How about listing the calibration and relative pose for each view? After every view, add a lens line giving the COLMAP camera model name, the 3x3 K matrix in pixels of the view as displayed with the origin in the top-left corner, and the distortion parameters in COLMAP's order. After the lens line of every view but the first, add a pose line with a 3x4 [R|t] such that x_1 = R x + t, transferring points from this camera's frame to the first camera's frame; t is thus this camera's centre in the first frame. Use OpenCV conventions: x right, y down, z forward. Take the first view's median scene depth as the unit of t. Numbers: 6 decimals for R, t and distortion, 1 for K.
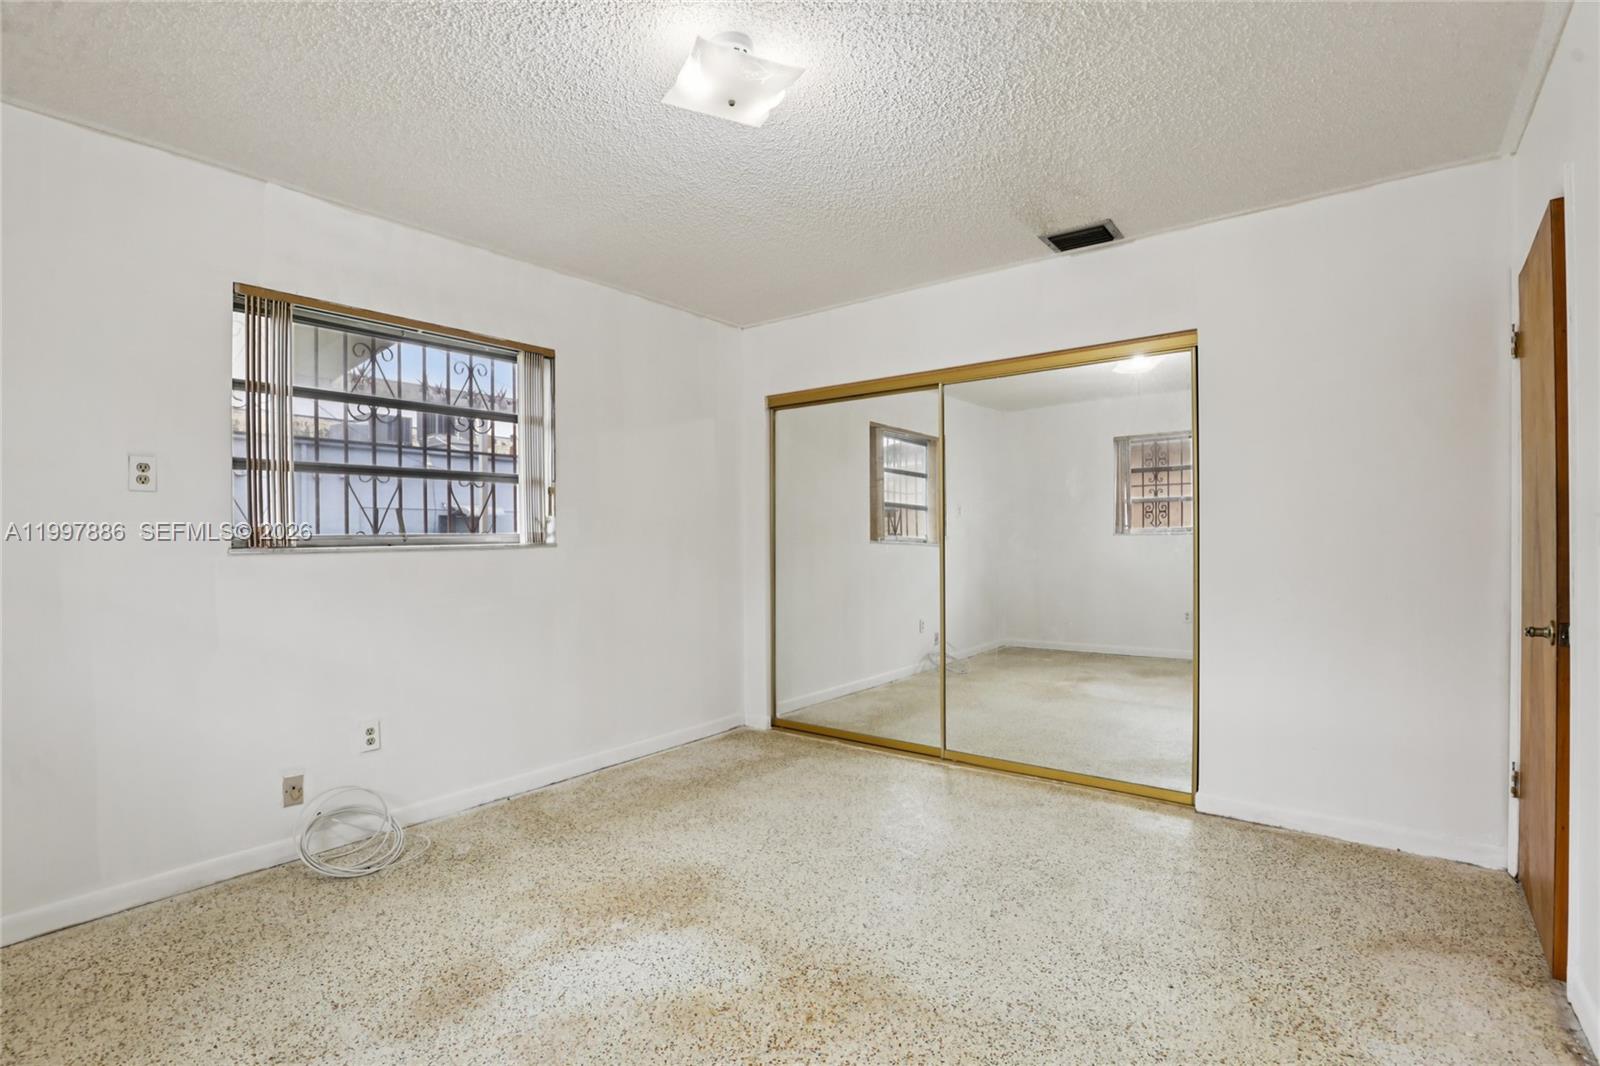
lens RADIAL K [[743.9, 0, 795.0], [0, 743.9, 544.0], [0, 0, 1]] dist [-0.037237, 0.008245]
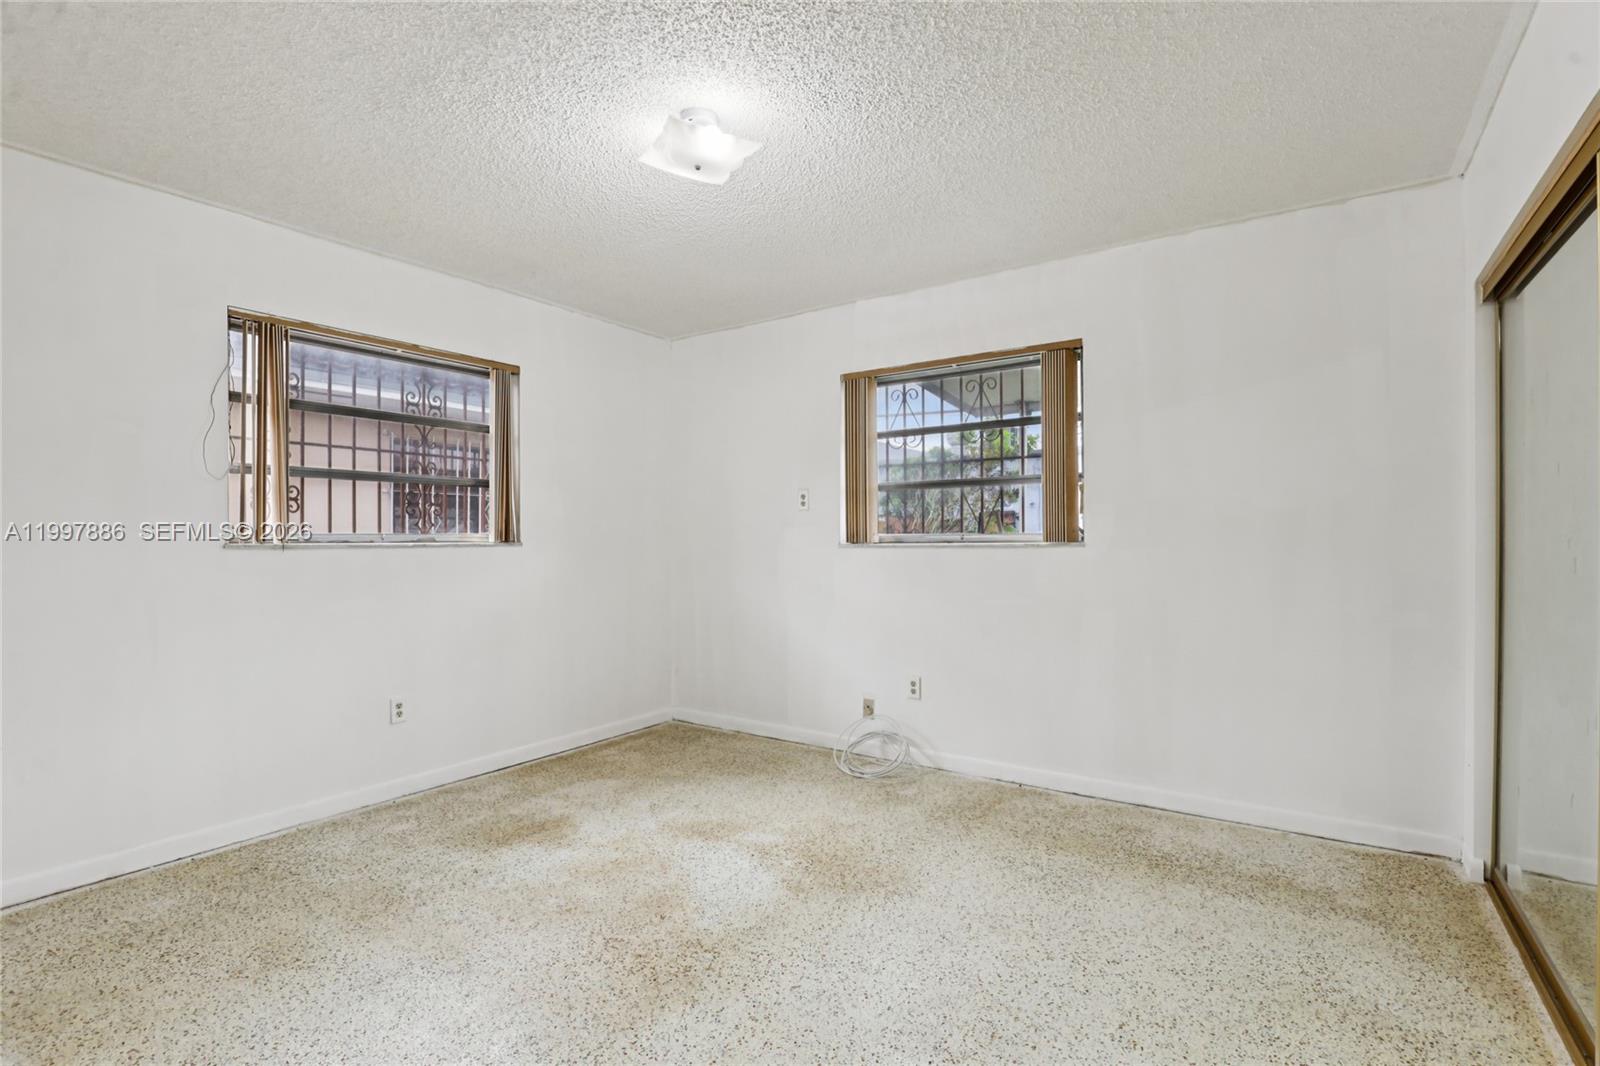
lens RADIAL K [[743.9, 0, 821.2], [0, 743.9, 538.2], [0, 0, 1]] dist [-0.037237, 0.008245]
pose [[0.067471, 0.007958, -0.997690, 0.791729], [-0.004374, 0.999961, 0.007680, -0.015782], [0.997712, 0.003846, 0.067503, 0.800344]]
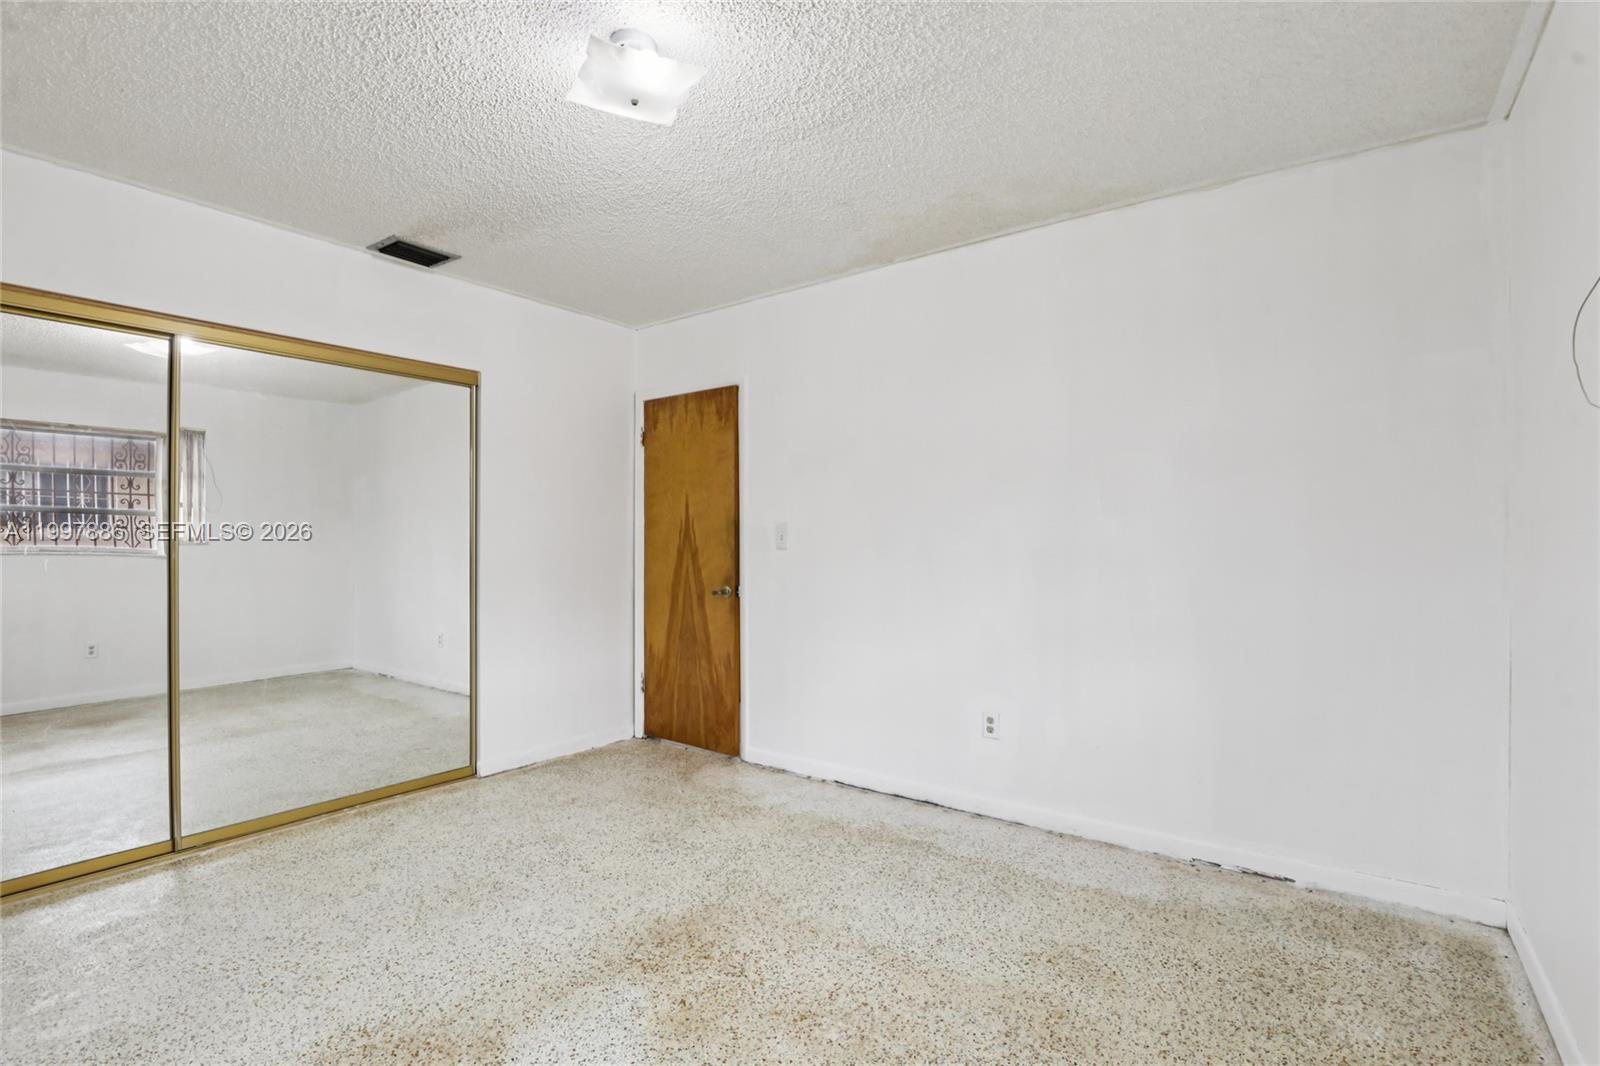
lens RADIAL K [[743.9, 0, 823.6], [0, 743.9, 541.9], [0, 0, 1]] dist [-0.037237, 0.008245]
pose [[-0.039961, 0.006194, 0.999182, -0.769830], [0.011796, 0.999914, -0.005727, -0.003104], [-0.999132, 0.011558, -0.040031, 0.565687]]
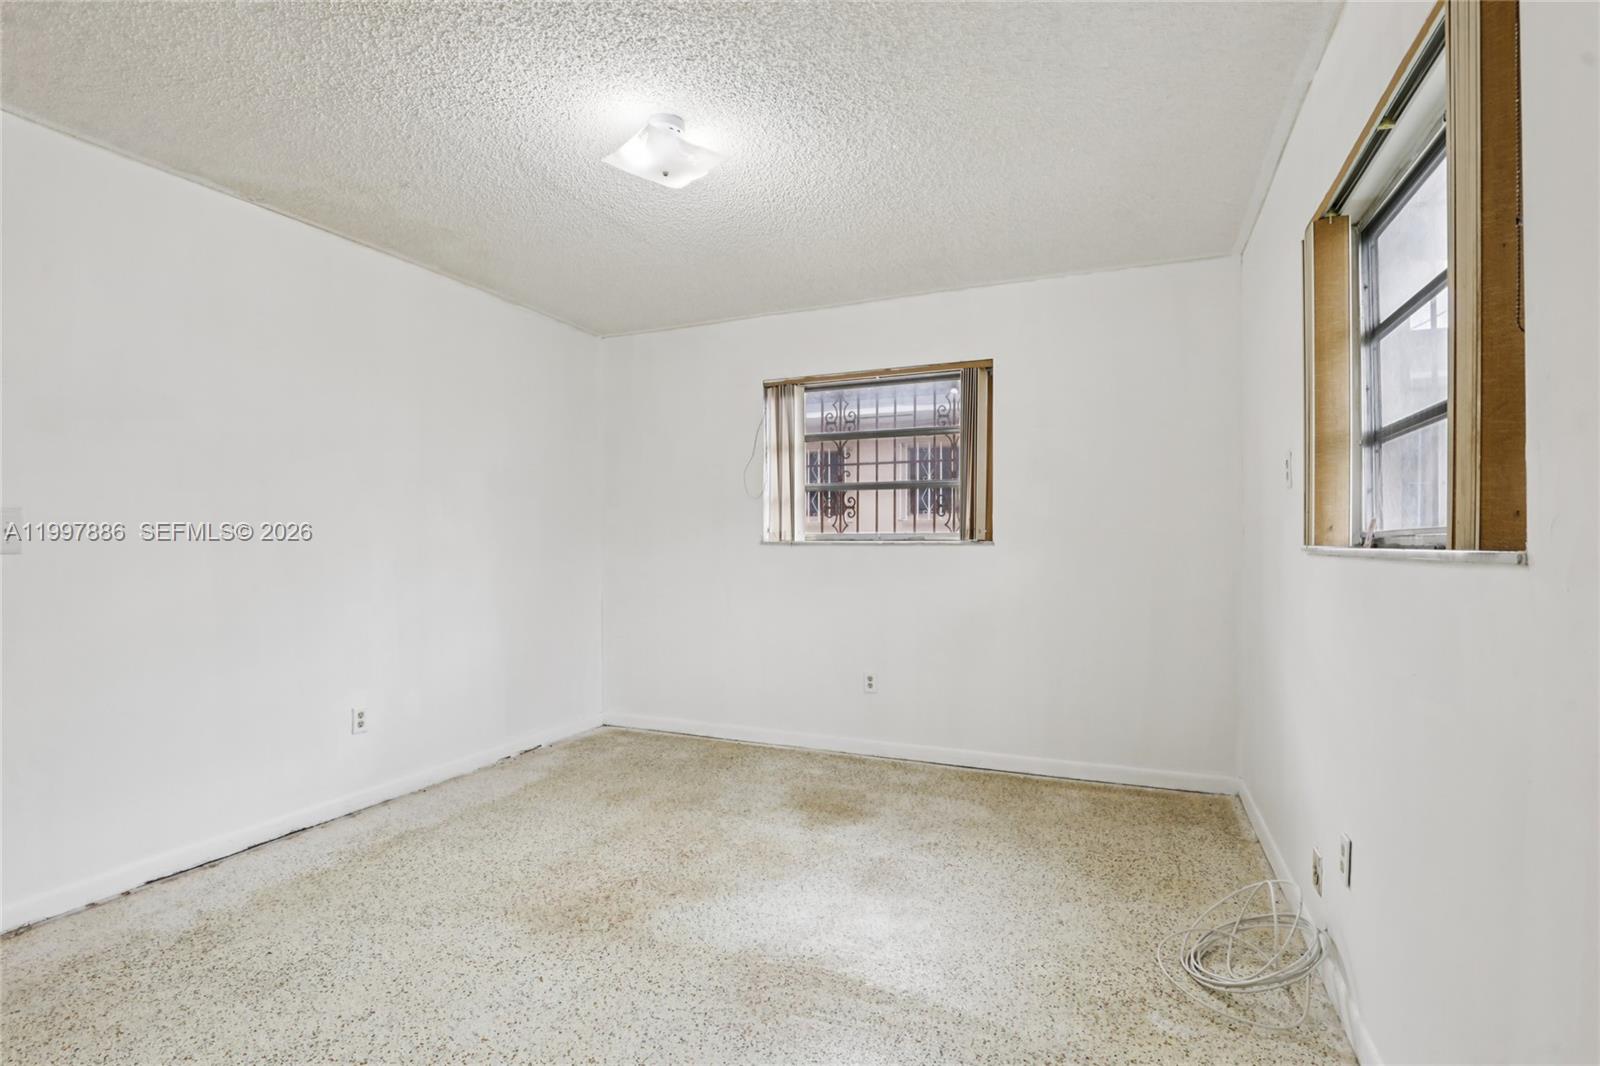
lens RADIAL K [[743.9, 0, 788.6], [0, 743.9, 543.3], [0, 0, 1]] dist [-0.037237, 0.008245]
pose [[-0.971268, 0.011410, -0.237716, 0.007449], [0.009077, 0.999899, 0.010910, -0.007896], [0.237816, 0.008438, -0.971274, 1.581542]]
